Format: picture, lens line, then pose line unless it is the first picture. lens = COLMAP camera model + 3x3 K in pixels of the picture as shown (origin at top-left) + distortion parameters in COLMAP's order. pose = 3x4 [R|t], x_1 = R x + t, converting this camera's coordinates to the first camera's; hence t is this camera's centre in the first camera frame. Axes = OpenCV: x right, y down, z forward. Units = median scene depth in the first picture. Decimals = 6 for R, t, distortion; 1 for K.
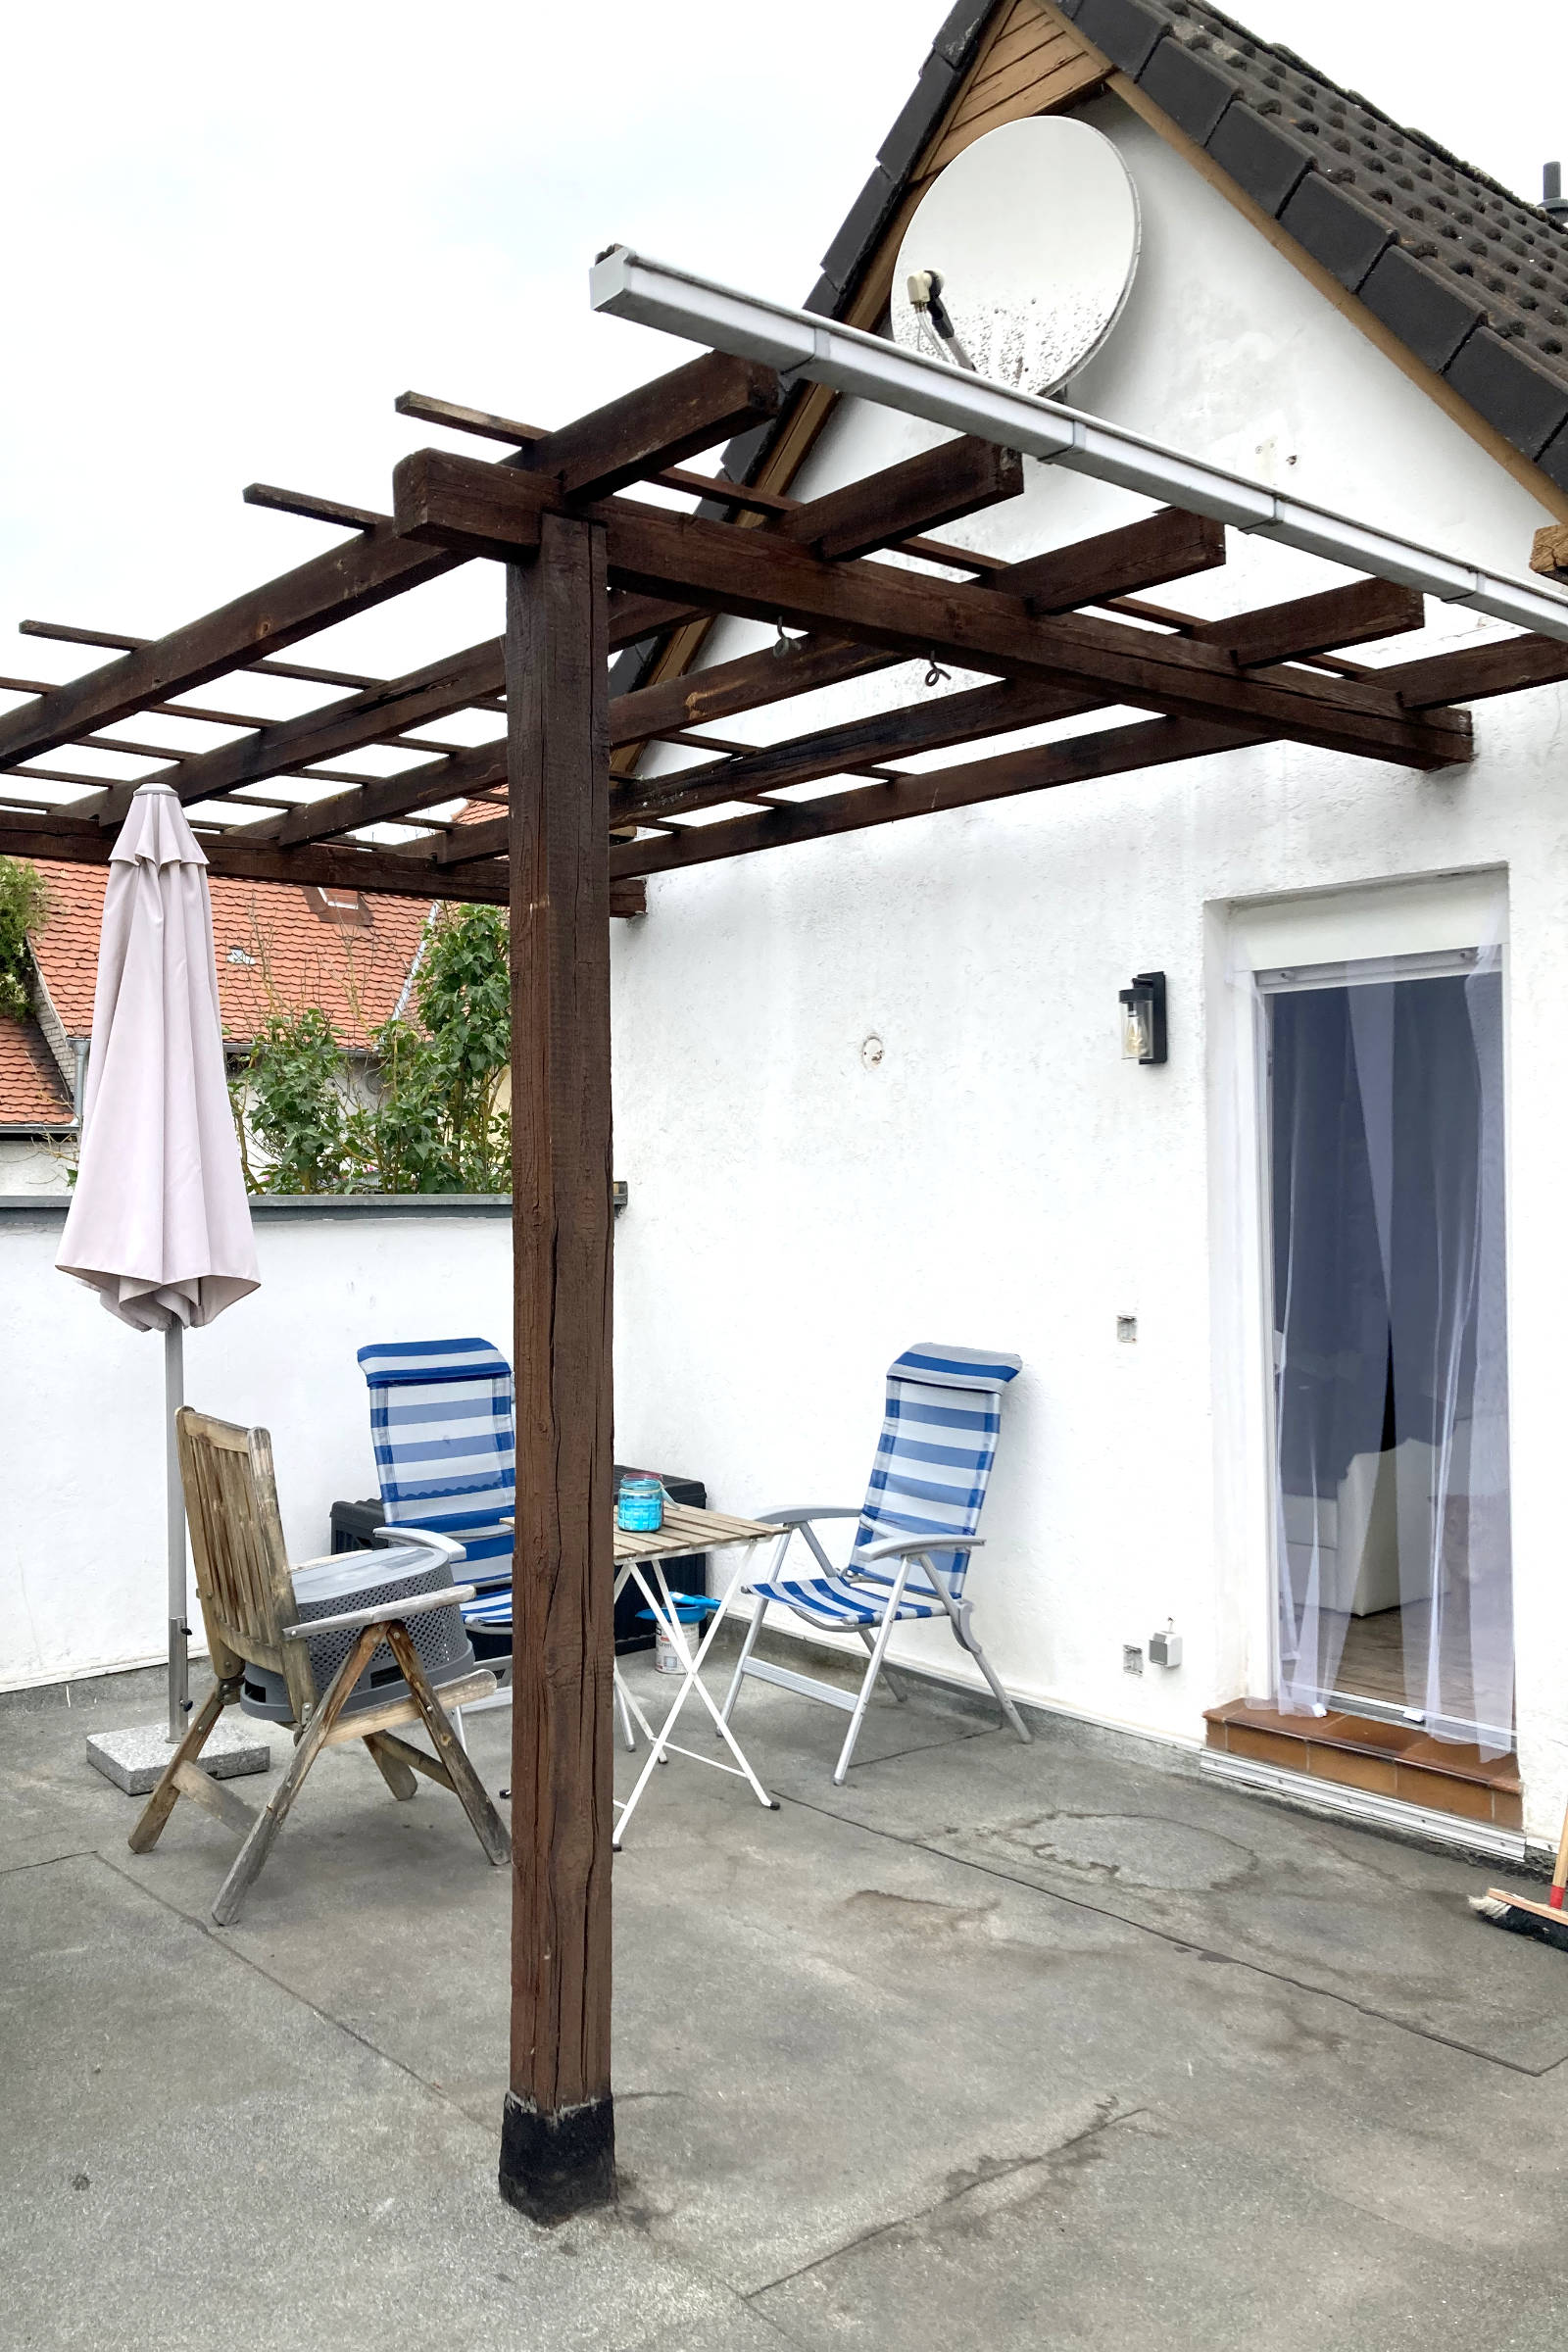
lens RADIAL K [[1917.1, 0, 700.9], [0, 1917.1, 1159.6], [0, 0, 1]] dist [0.028842, -0.003056]
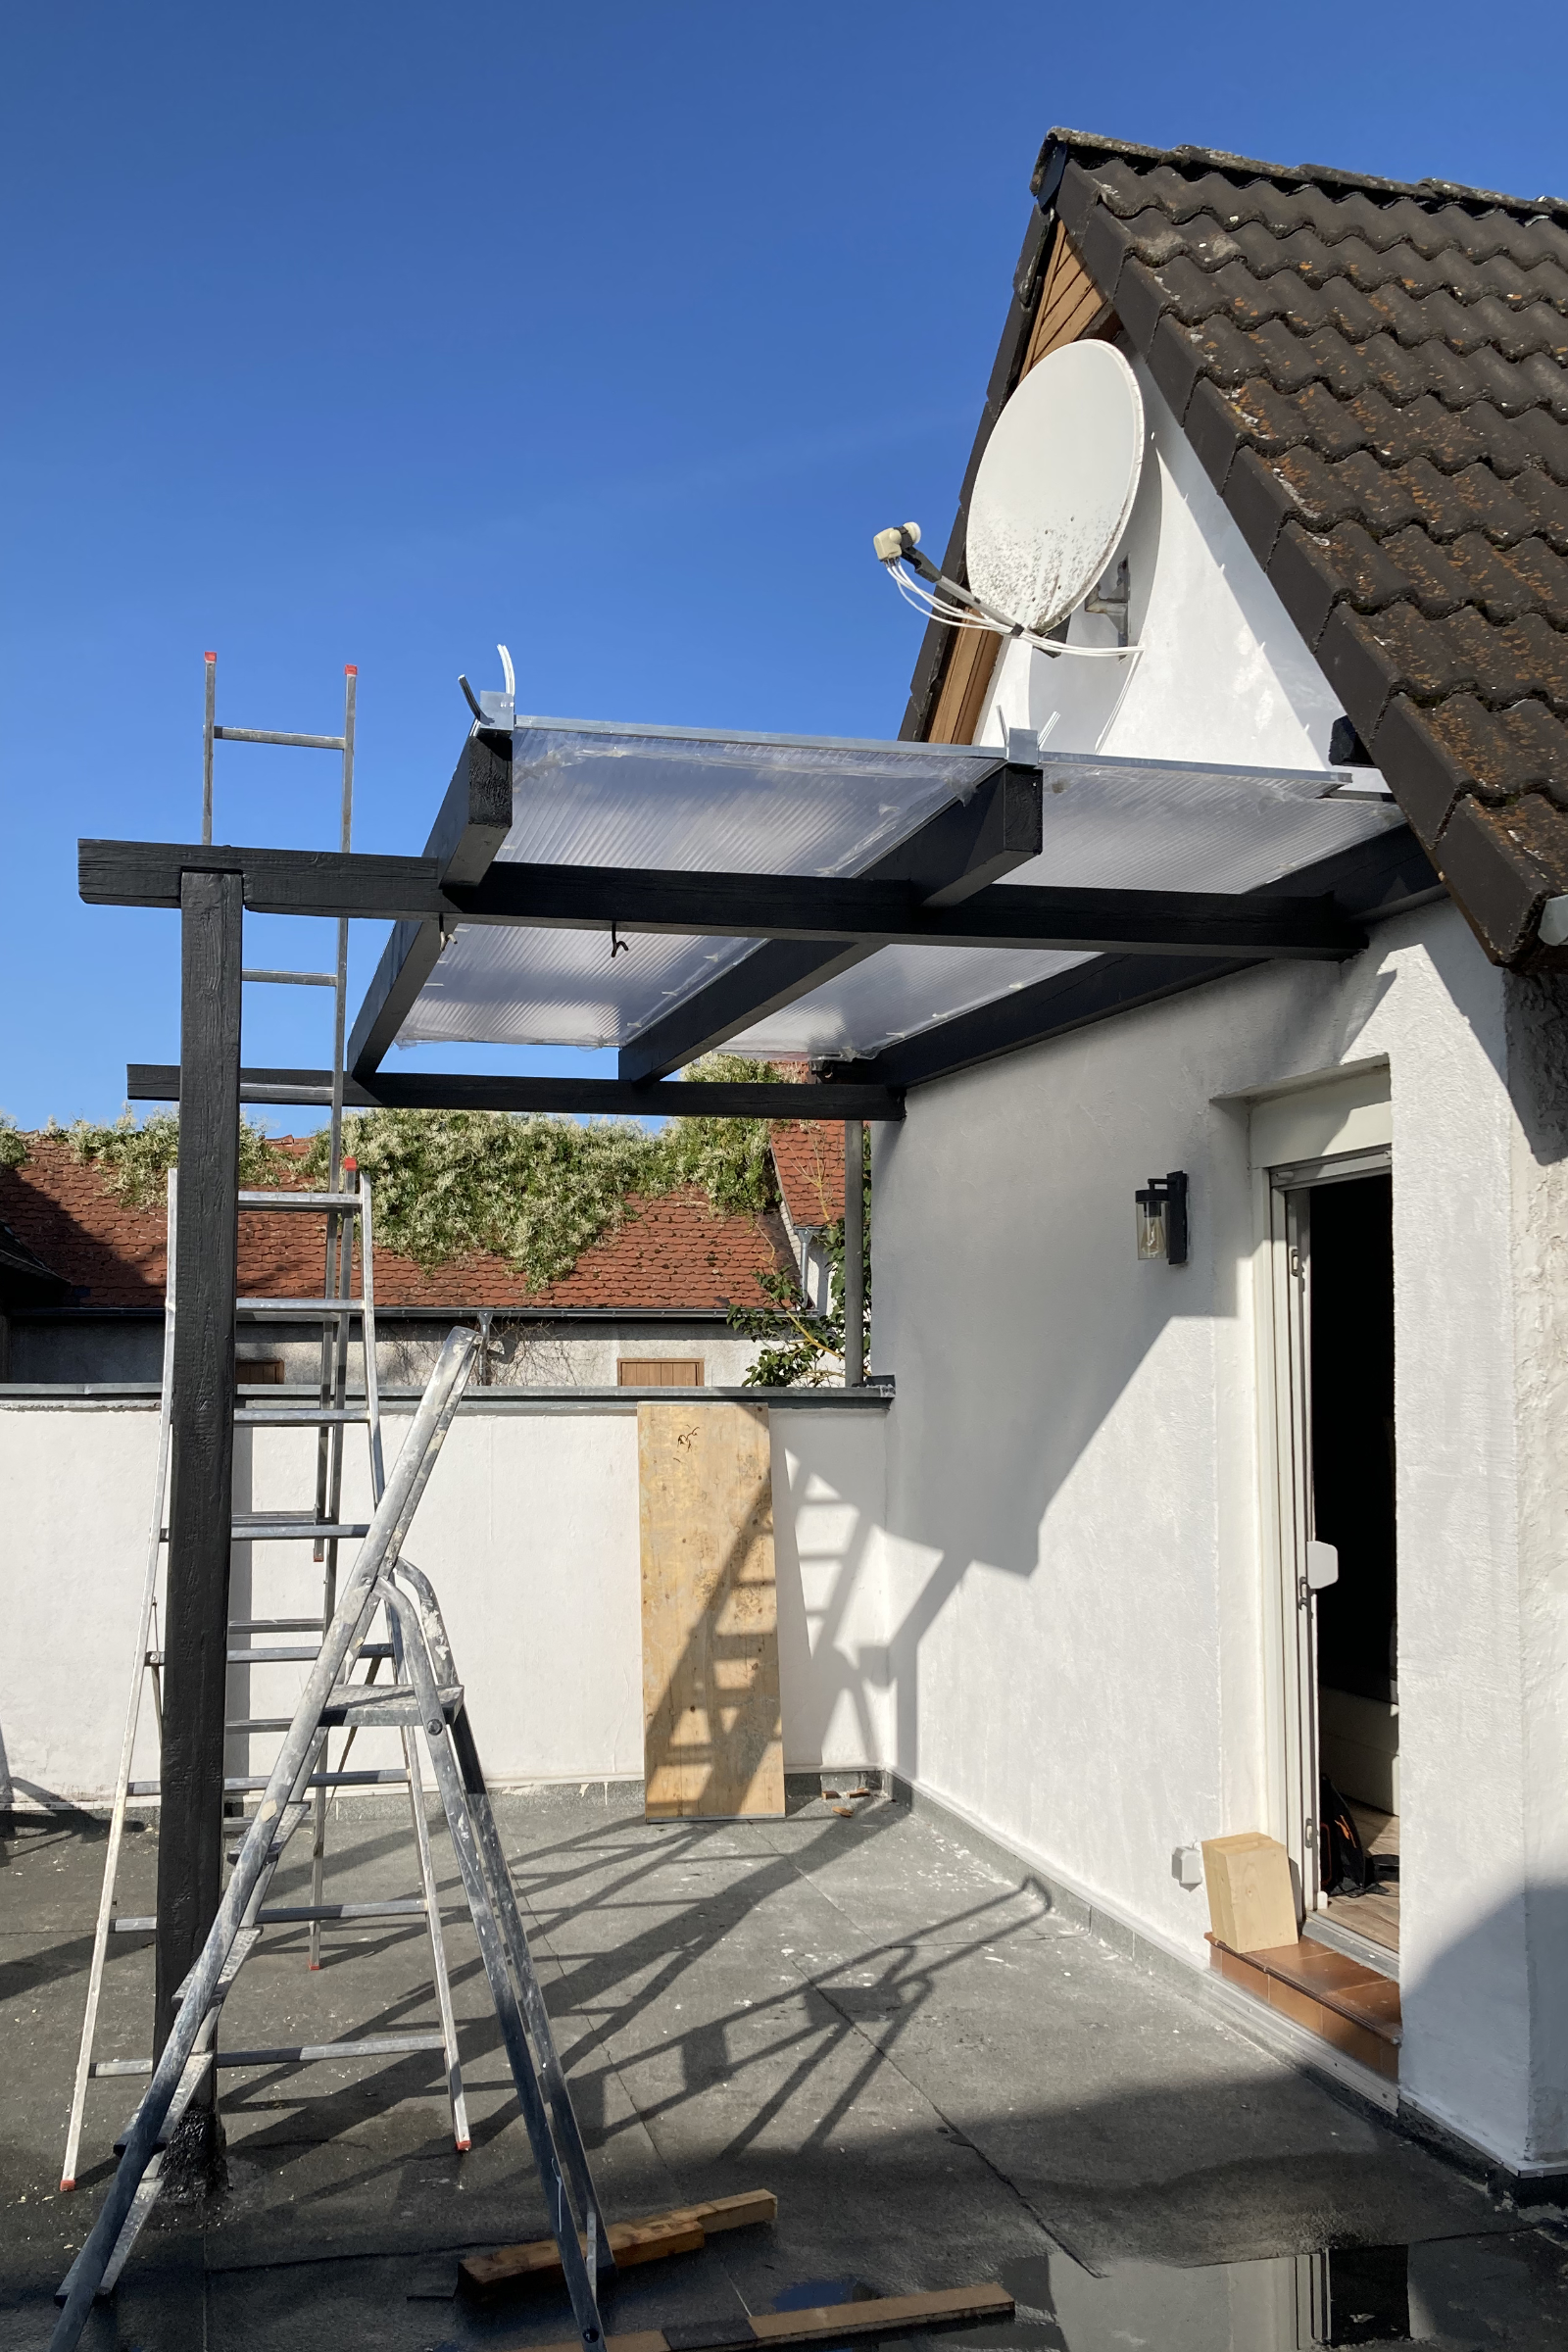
lens RADIAL K [[2060.7, 0, 712.3], [0, 2060.7, 1266.9], [0, 0, 1]] dist [0.032257, -0.015859]
pose [[0.896861, -0.016234, -0.442015, 0.578153], [0.000636, 0.999373, -0.035413, -0.013239], [0.442313, 0.031480, 0.896308, -0.063291]]
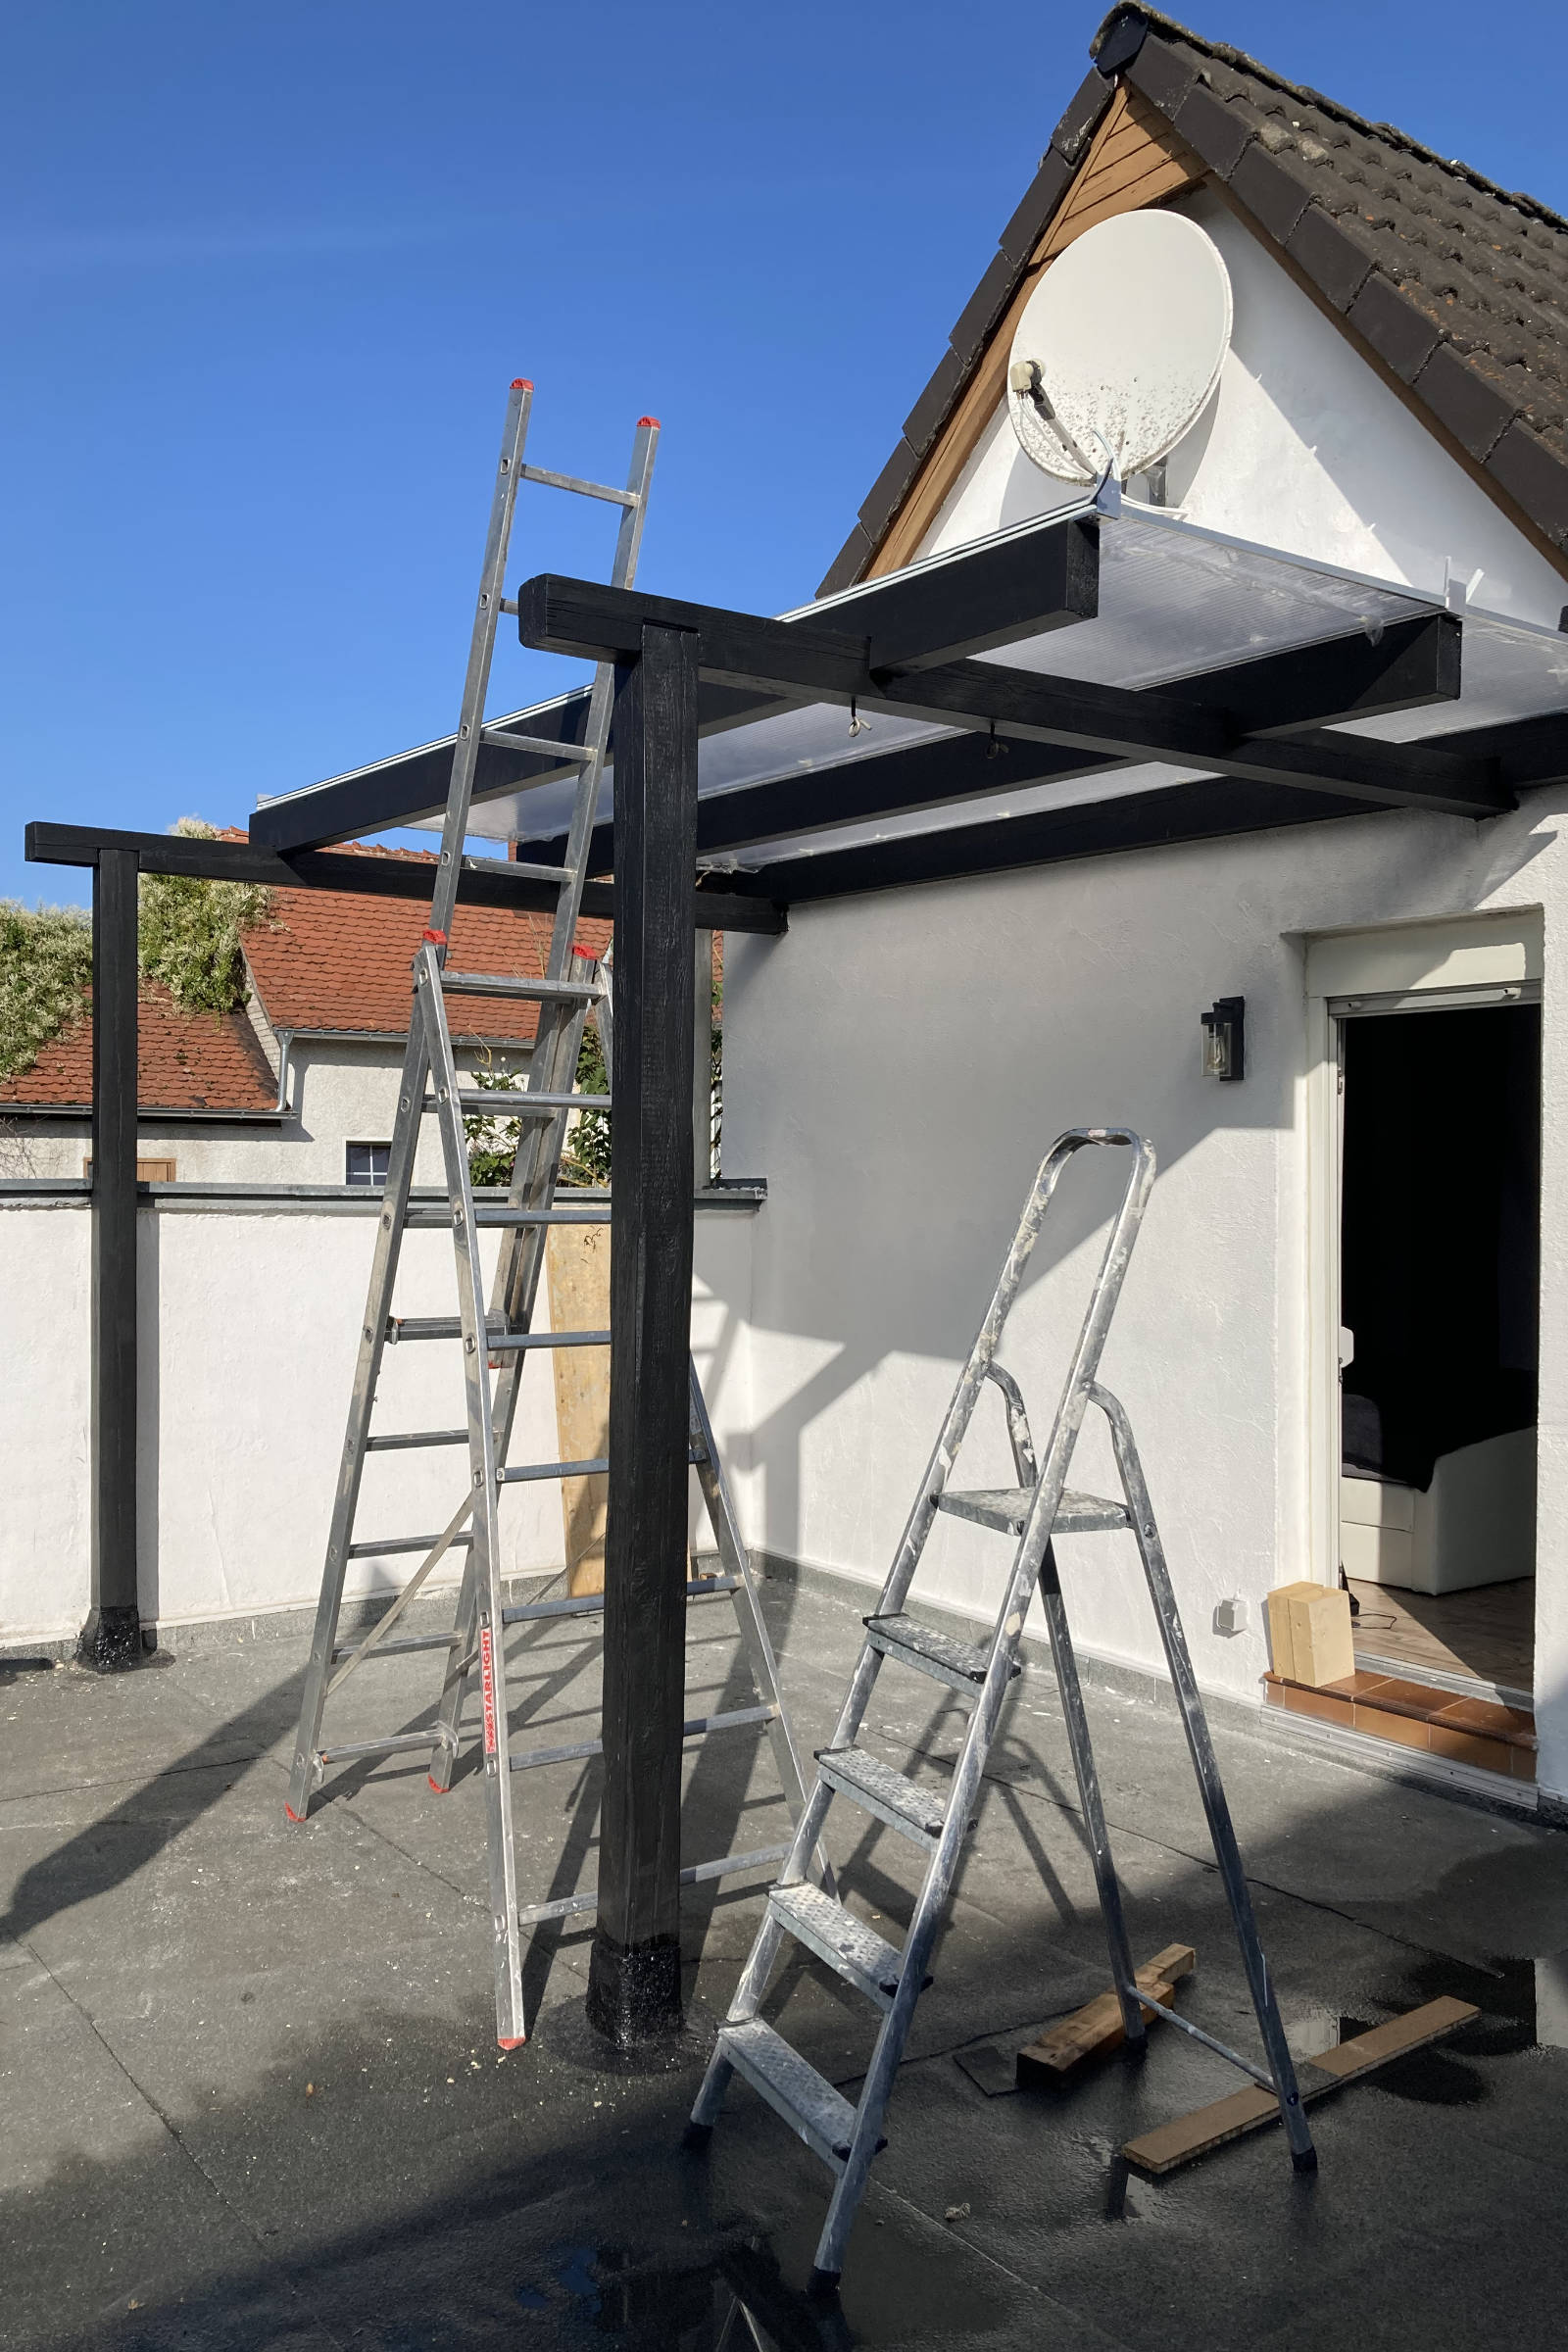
lens RADIAL K [[1930.0, 0, 768.1], [0, 1930.0, 1174.0], [0, 0, 1]] dist [0.035807, -0.005475]
pose [[0.997511, 0.015891, -0.068698, 0.057572], [-0.015057, 0.999807, 0.012629, -0.008211], [0.068885, -0.011563, 0.997558, -0.137856]]
